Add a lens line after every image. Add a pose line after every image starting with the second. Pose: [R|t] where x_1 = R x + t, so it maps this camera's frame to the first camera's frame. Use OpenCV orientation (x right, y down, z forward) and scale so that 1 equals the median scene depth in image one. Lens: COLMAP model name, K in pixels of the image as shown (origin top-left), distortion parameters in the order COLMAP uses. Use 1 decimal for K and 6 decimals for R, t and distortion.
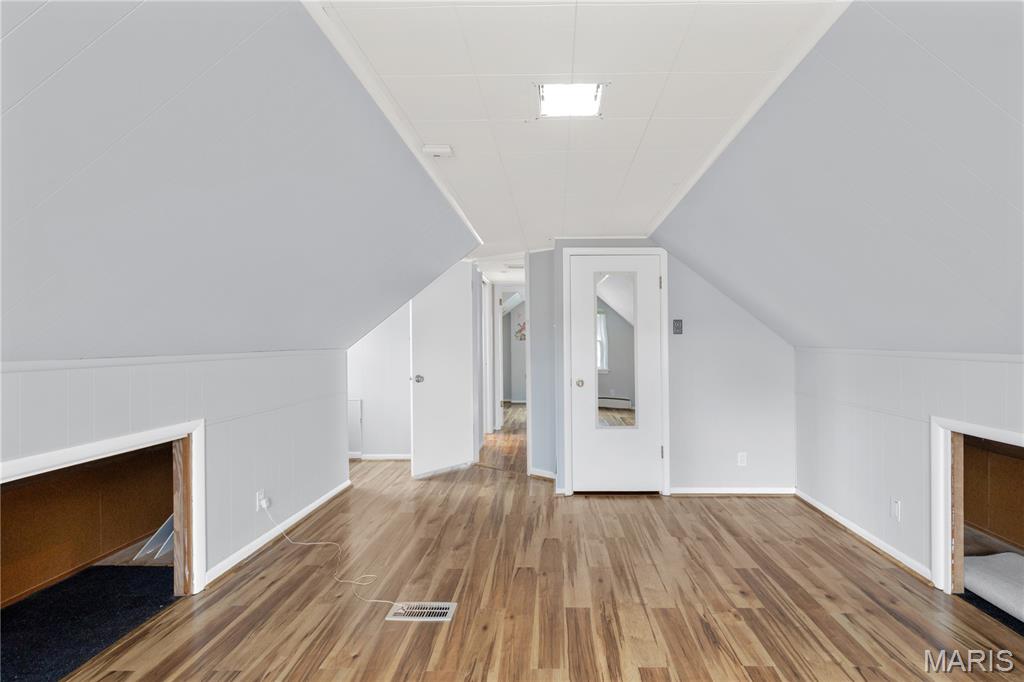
lens RADIAL K [[470.3, 0, 514.2], [0, 470.3, 341.4], [0, 0, 1]] dist [-0.002352, -0.000078]
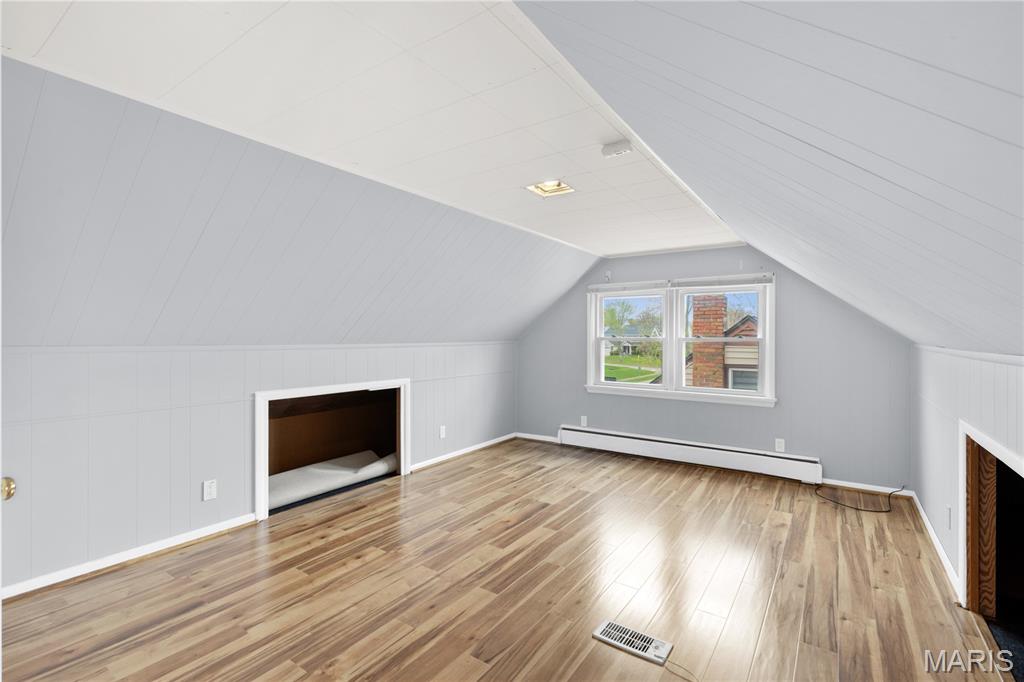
lens RADIAL K [[470.3, 0, 511.3], [0, 470.3, 338.9], [0, 0, 1]] dist [-0.002352, -0.000078]
pose [[-0.860271, 0.001826, 0.509834, -0.454521], [0.003115, 0.999994, 0.001674, -0.009184], [-0.509828, 0.003029, -0.860271, 1.884003]]
